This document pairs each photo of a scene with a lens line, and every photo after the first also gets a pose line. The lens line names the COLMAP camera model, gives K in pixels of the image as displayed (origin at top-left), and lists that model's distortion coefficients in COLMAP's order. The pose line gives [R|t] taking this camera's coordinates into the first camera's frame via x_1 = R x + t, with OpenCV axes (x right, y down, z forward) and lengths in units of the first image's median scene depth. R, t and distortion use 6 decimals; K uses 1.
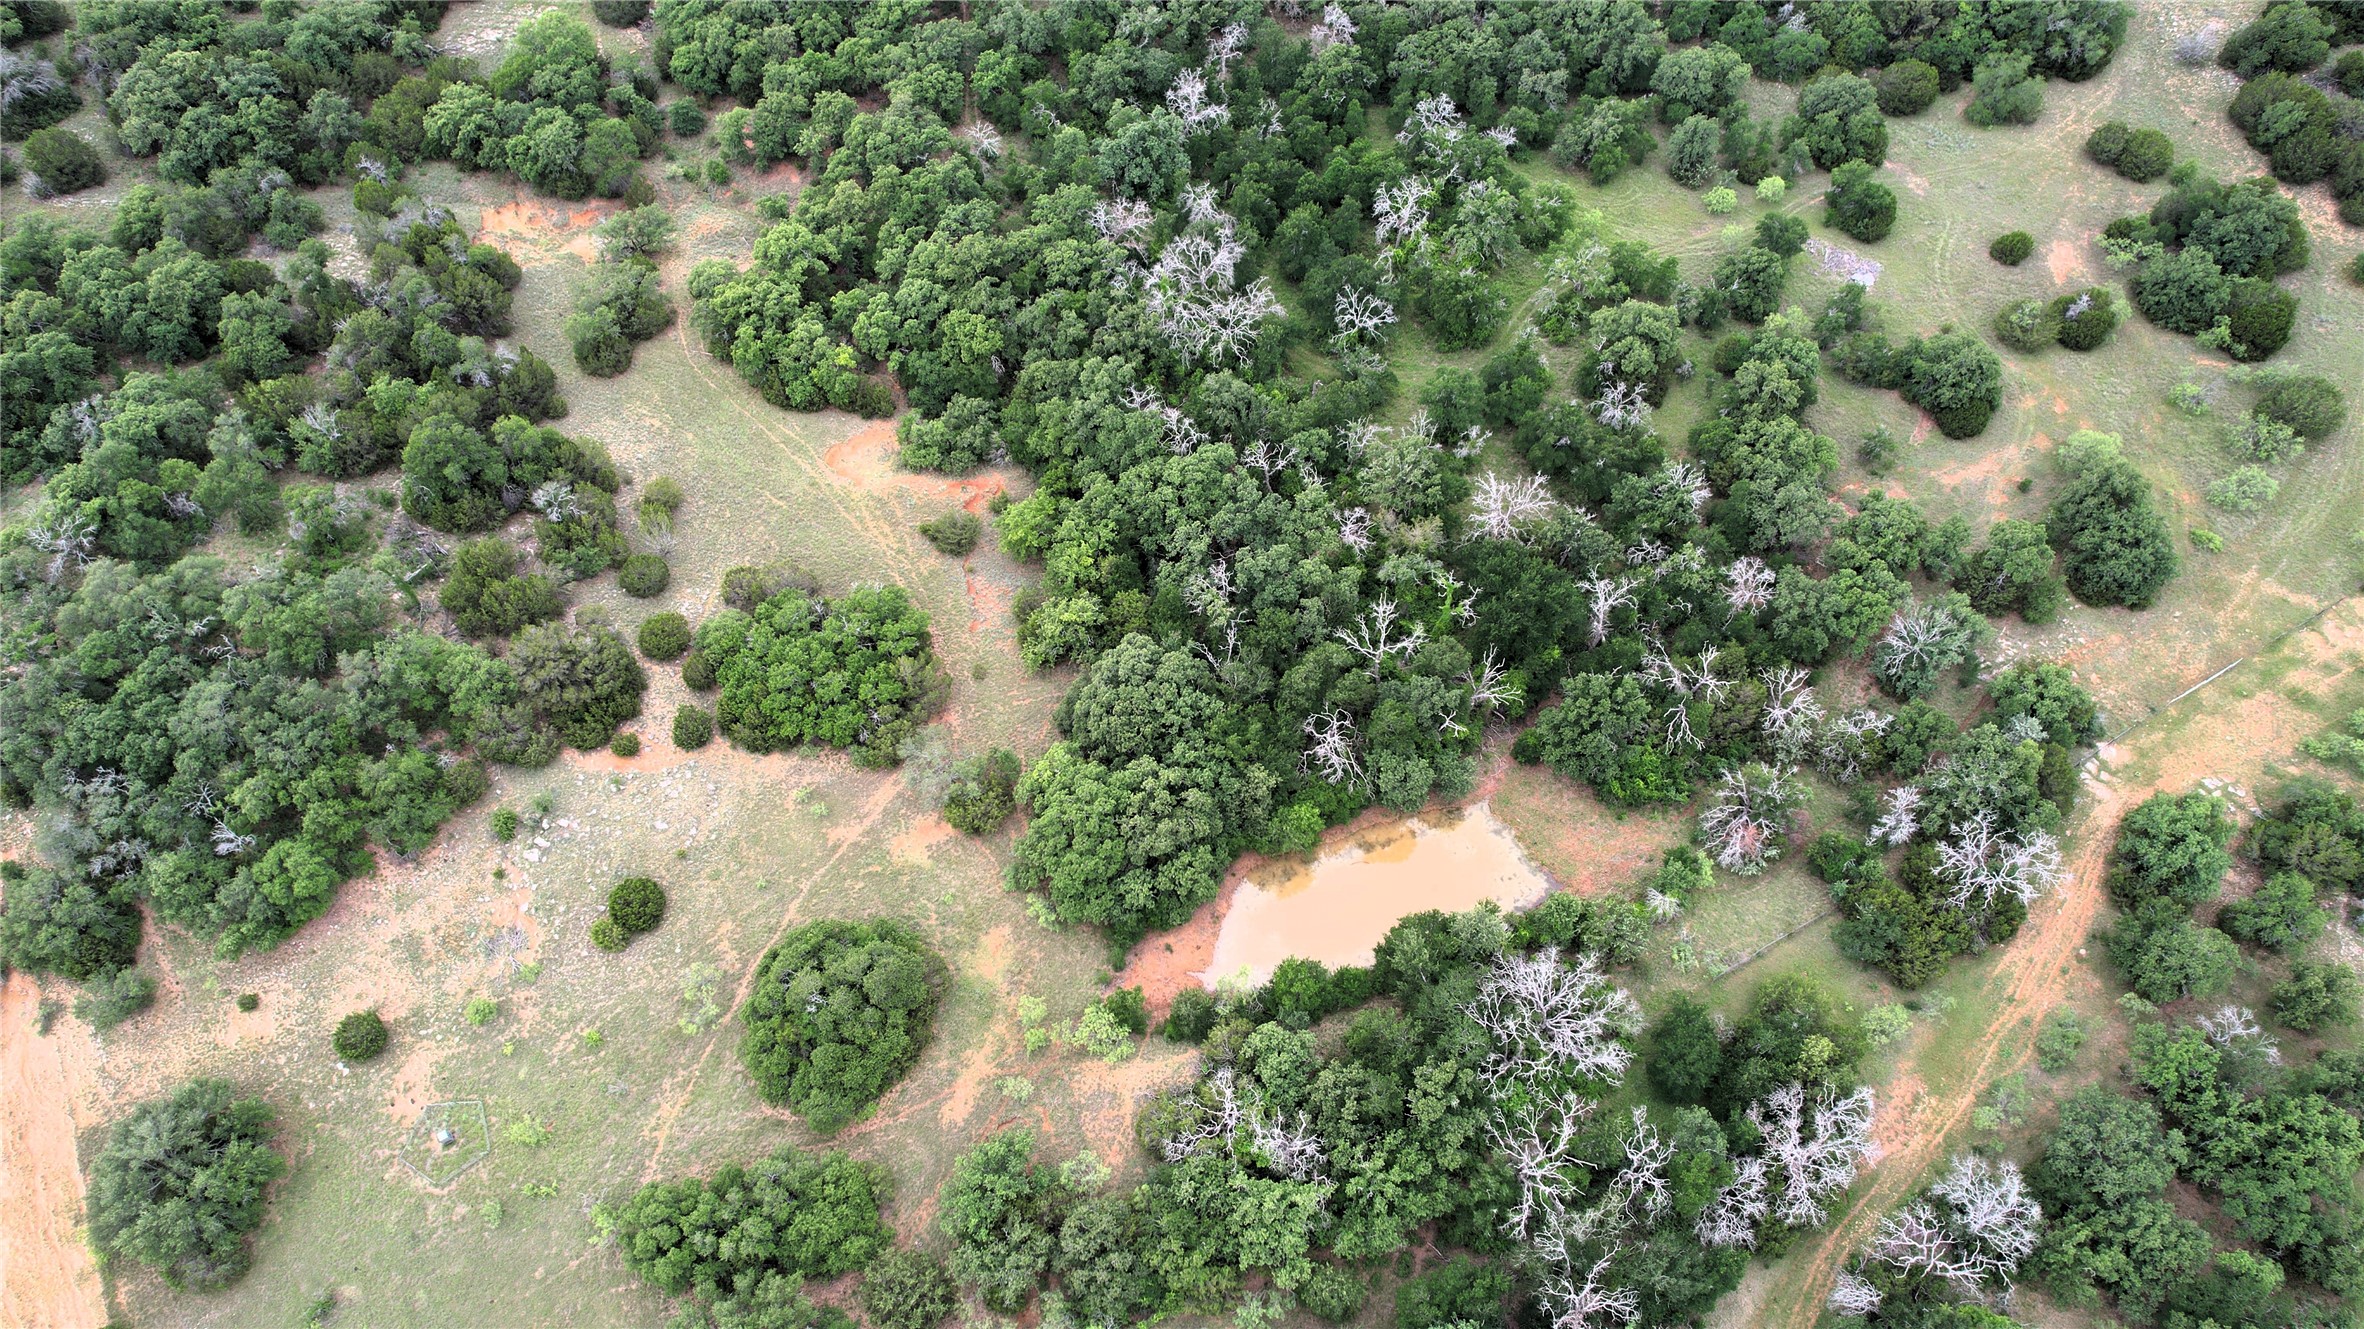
lens RADIAL K [[1514.7, 0, 1186.4], [0, 1514.7, 667.1], [0, 0, 1]] dist [-0.069896, 0.063991]
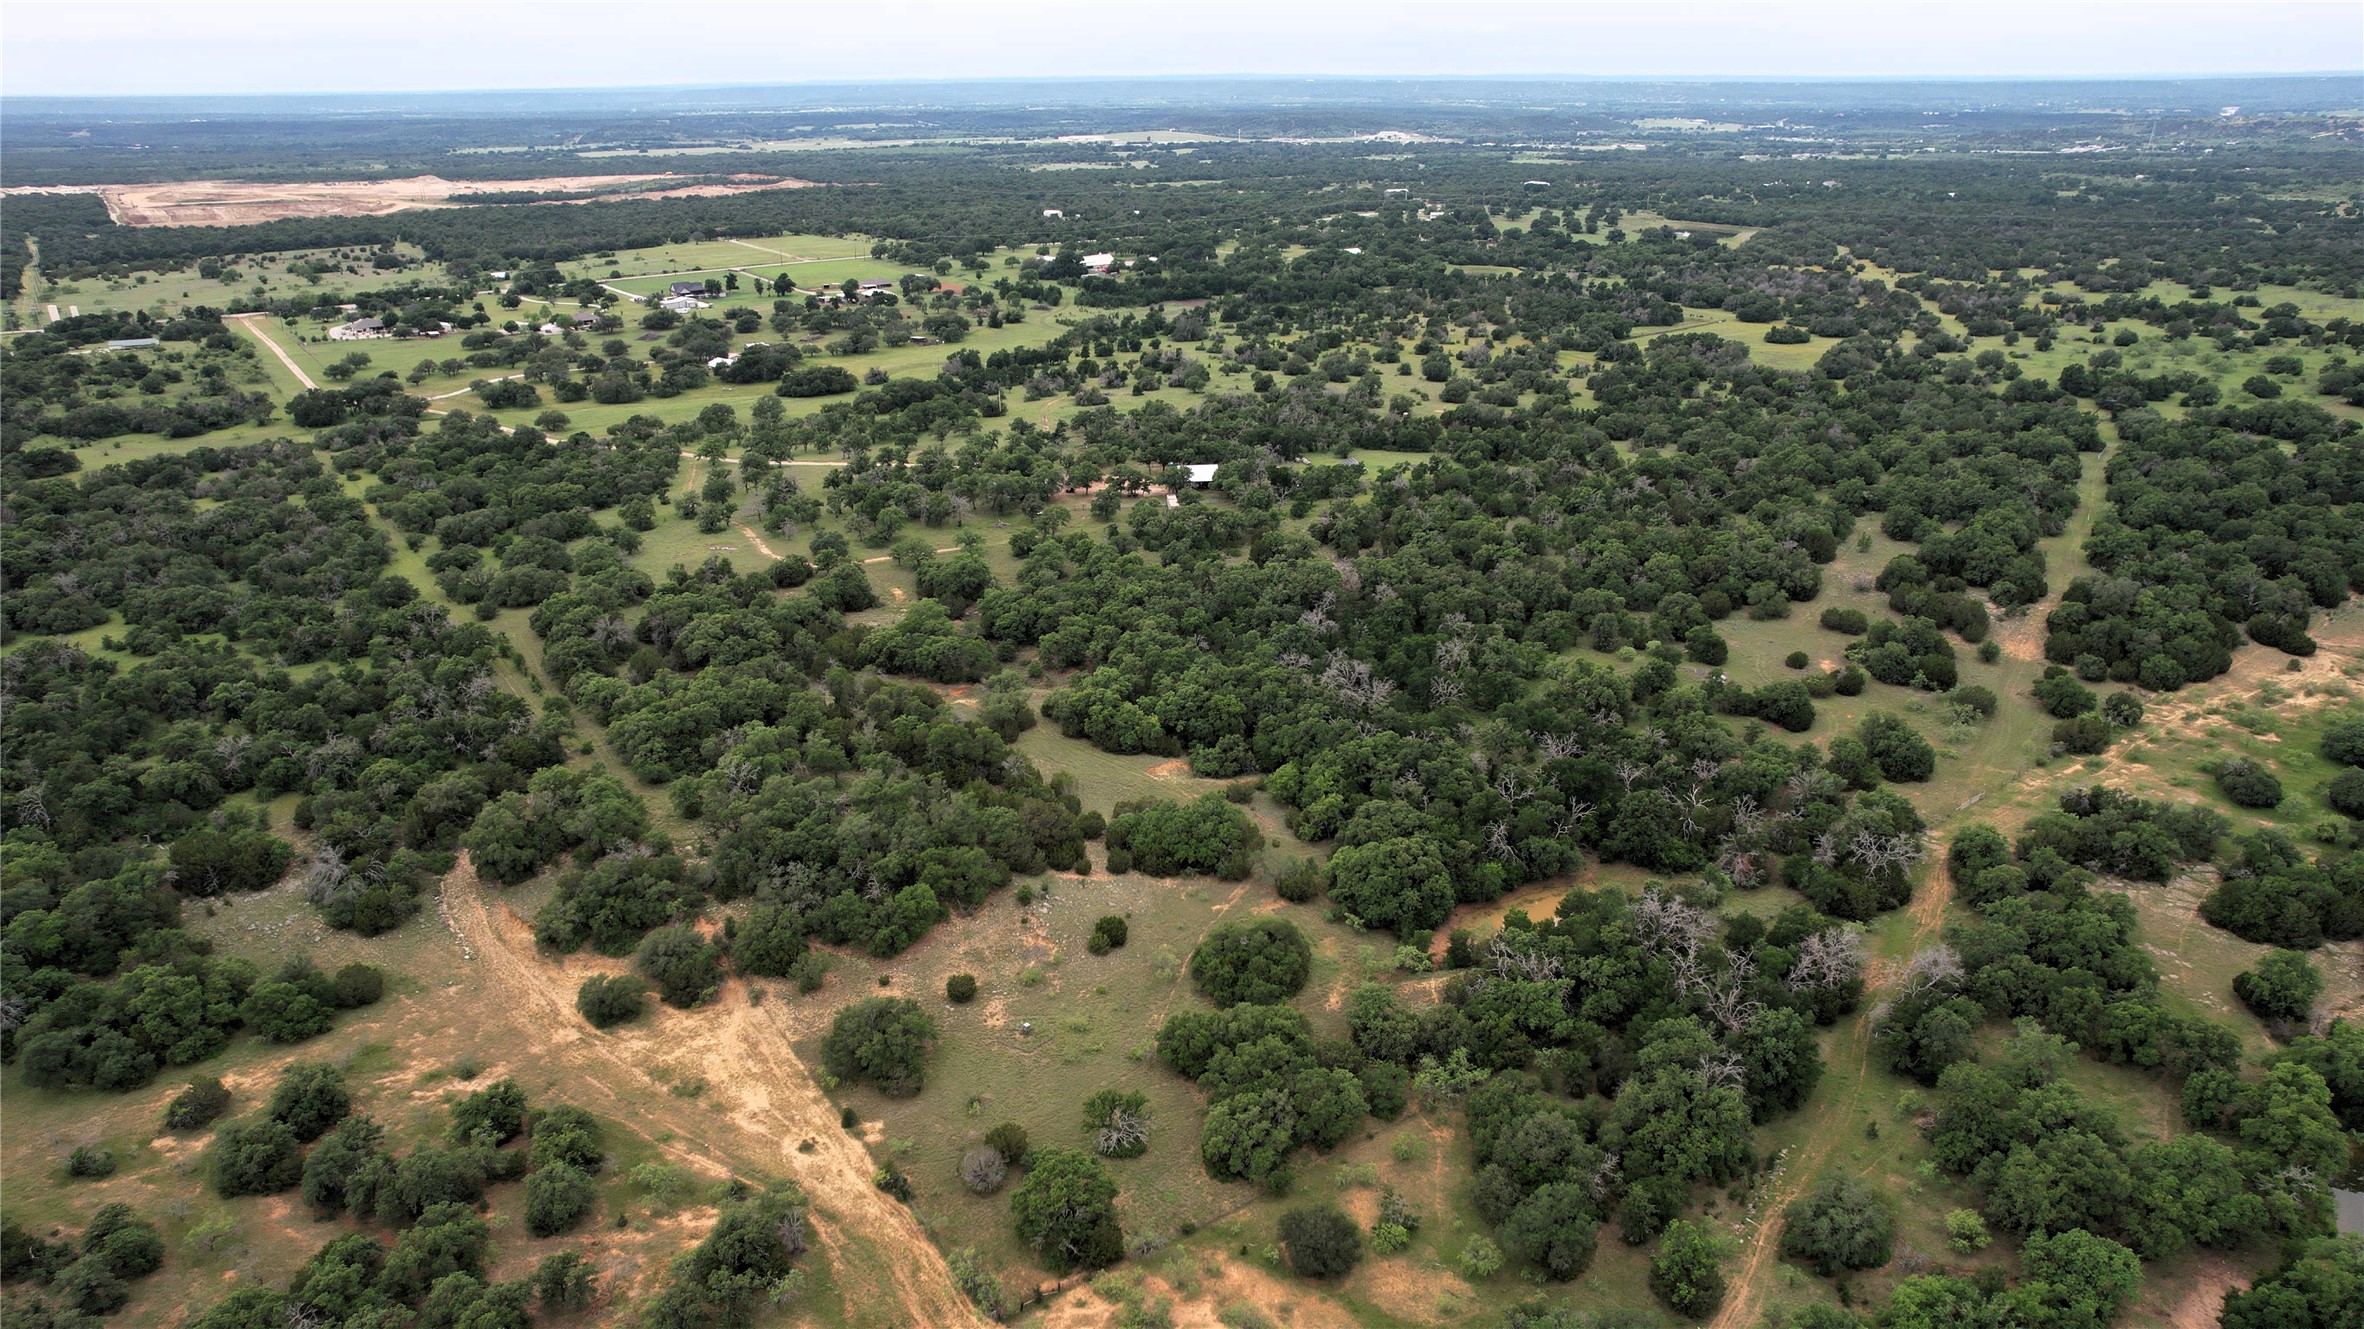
lens RADIAL K [[1514.7, 0, 1182.8], [0, 1514.7, 660.3], [0, 0, 1]] dist [-0.069896, 0.063991]
pose [[0.994353, -0.043266, 0.096899, -0.396087], [0.090791, 0.819583, -0.565722, 0.779049], [-0.054940, 0.571325, 0.818883, -0.477261]]
